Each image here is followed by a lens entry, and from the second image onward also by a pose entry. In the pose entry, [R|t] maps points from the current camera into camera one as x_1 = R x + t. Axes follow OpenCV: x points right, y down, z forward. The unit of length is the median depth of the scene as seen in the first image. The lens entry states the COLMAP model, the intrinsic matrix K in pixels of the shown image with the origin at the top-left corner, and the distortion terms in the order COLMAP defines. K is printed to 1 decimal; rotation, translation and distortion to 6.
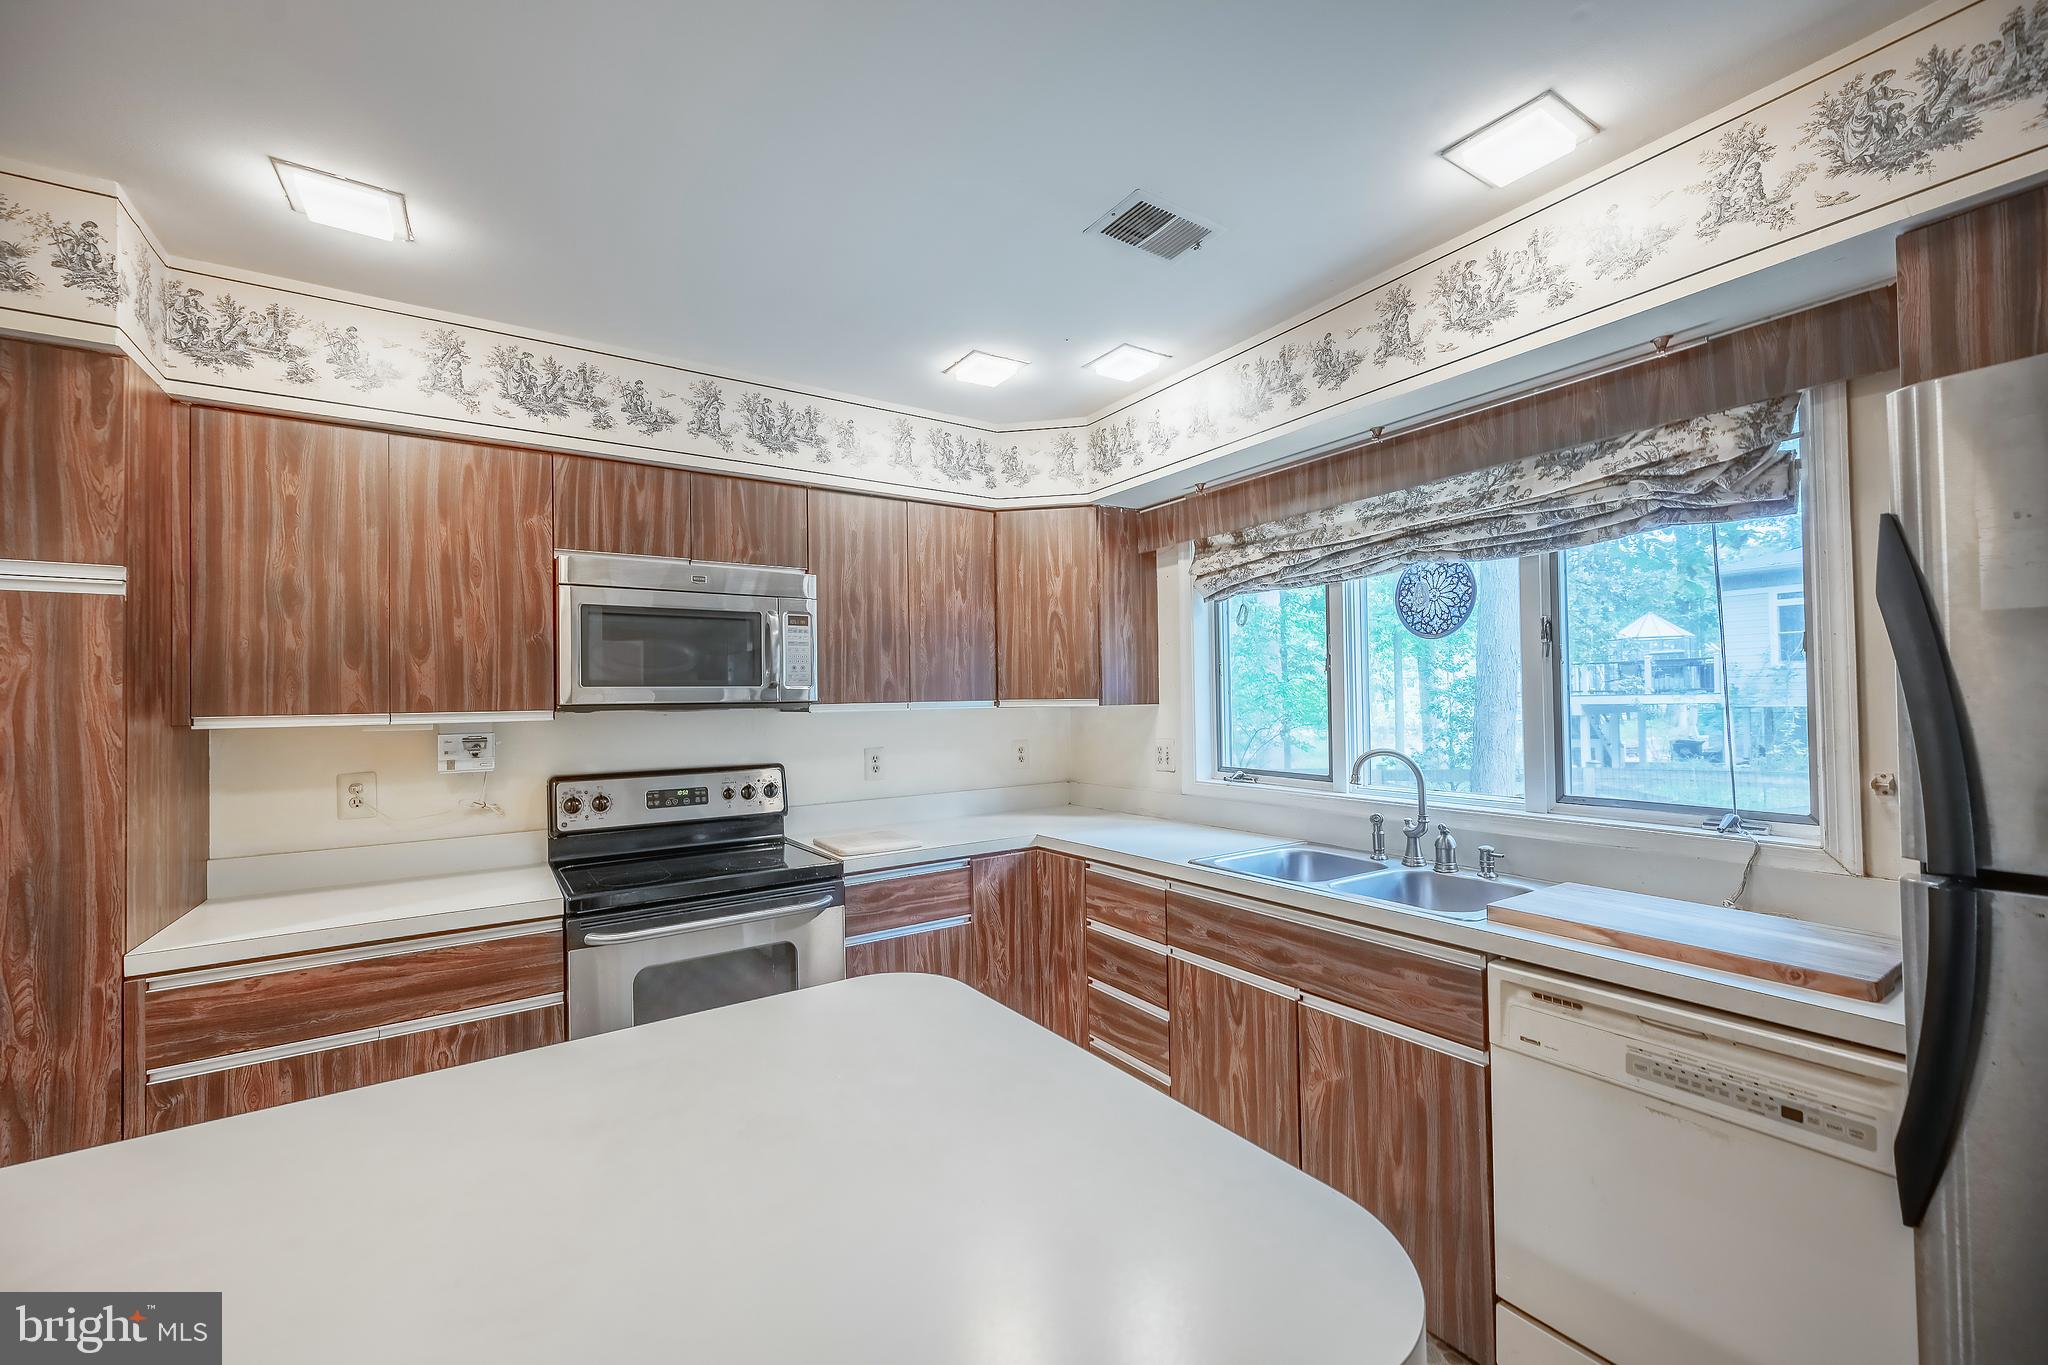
lens RADIAL K [[833.5, 0, 1020.1], [0, 833.5, 689.7], [0, 0, 1]] dist [-0.000804, -0.000595]
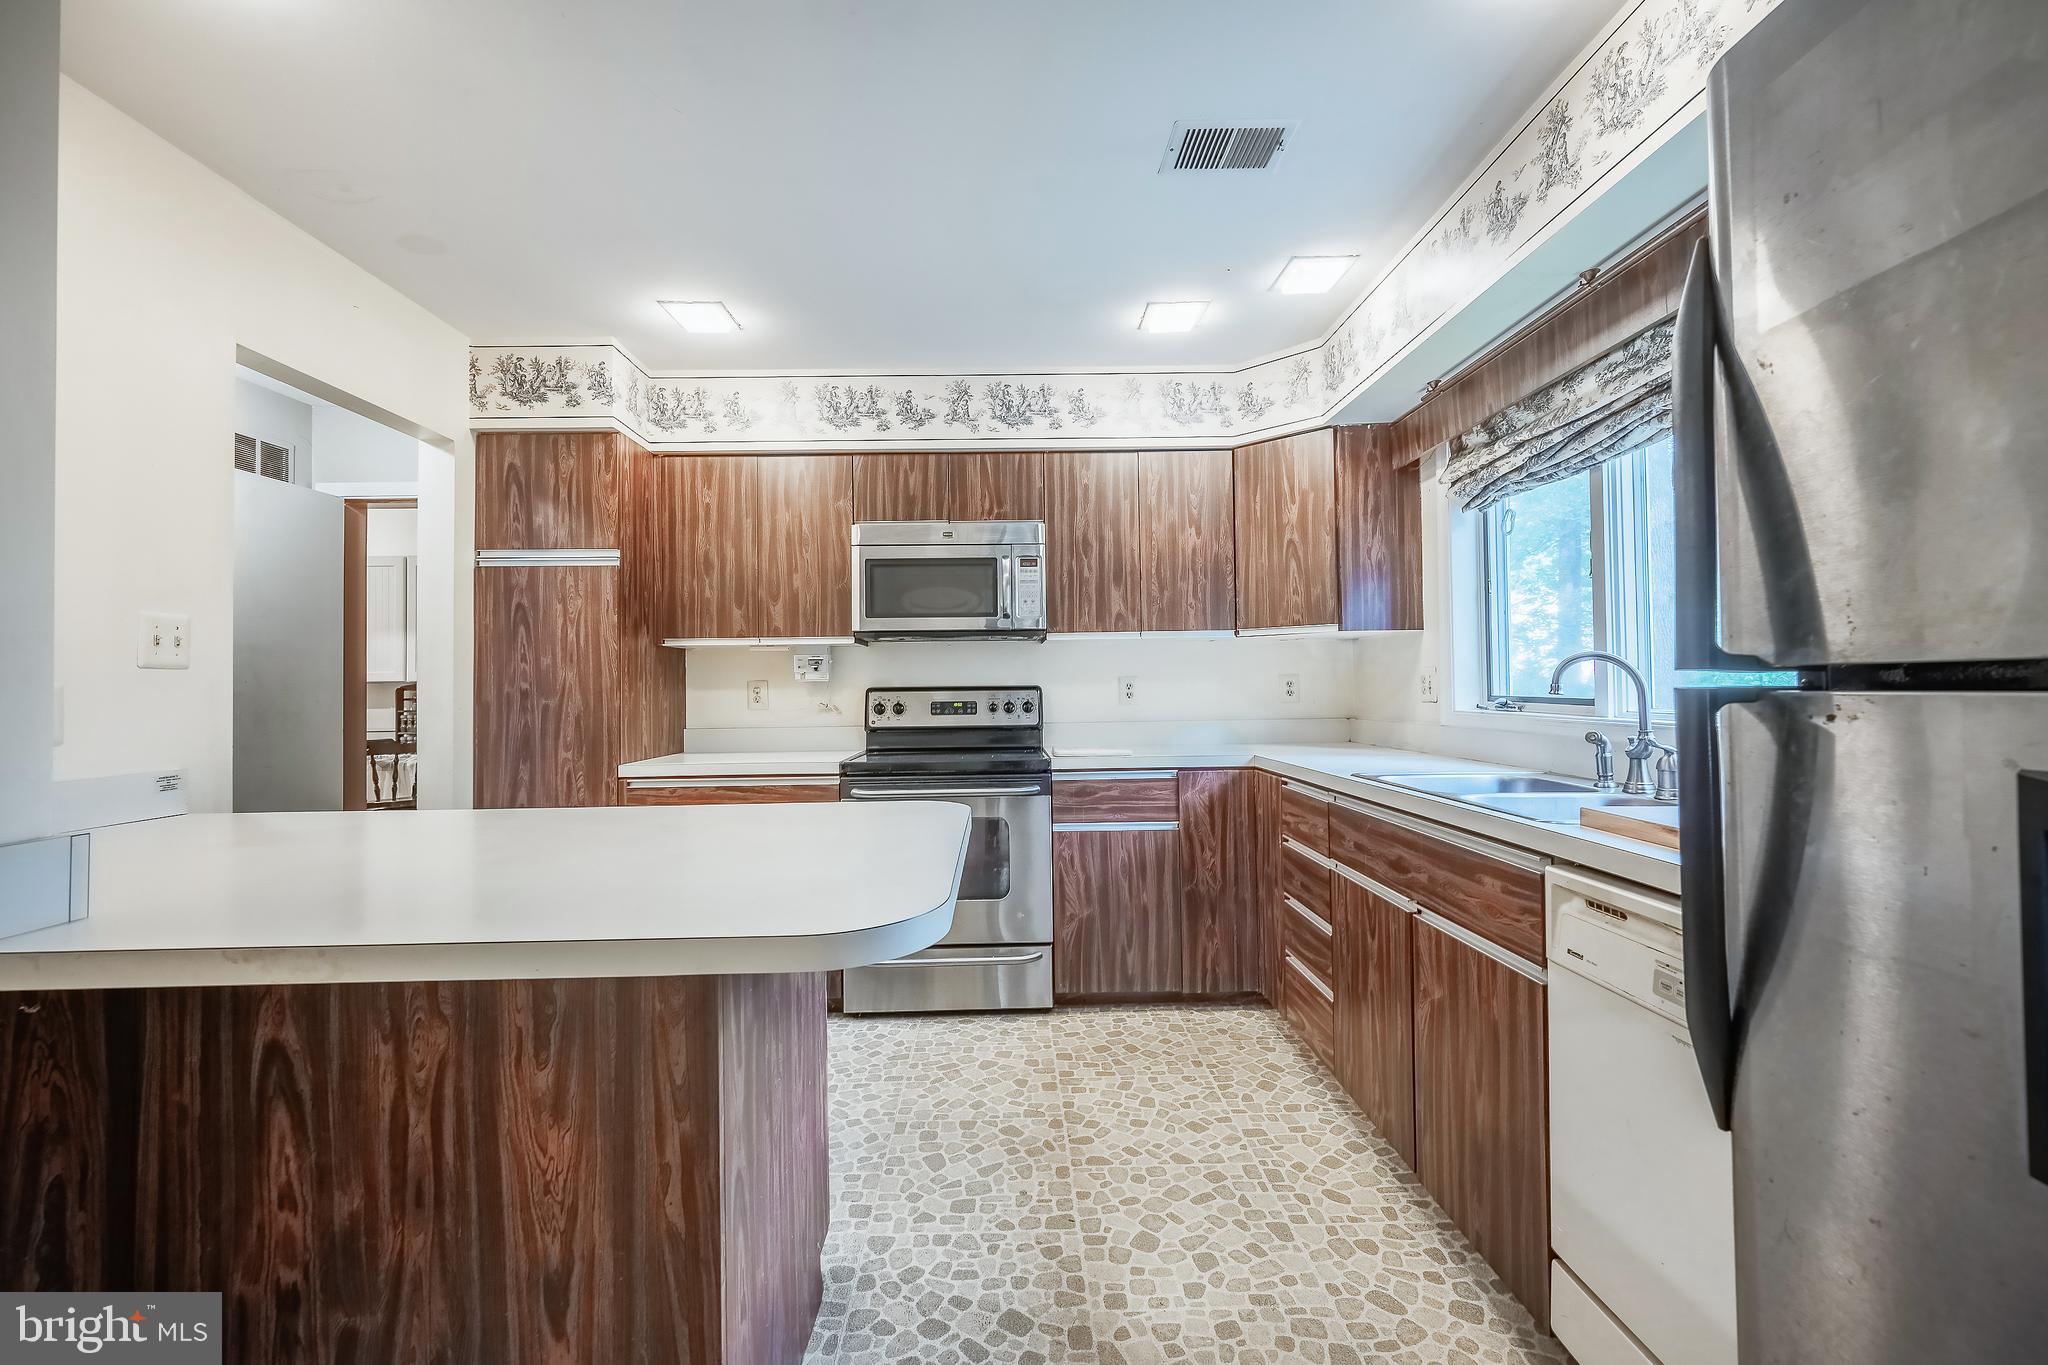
lens RADIAL K [[823.4, 0, 1021.9], [0, 823.4, 673.9], [0, 0, 1]] dist [-0.001186, -0.000342]
pose [[0.836862, -0.011026, -0.547303, 0.400349], [0.011107, 0.999933, -0.003162, 0.087387], [0.547301, -0.003432, 0.836929, -0.007843]]
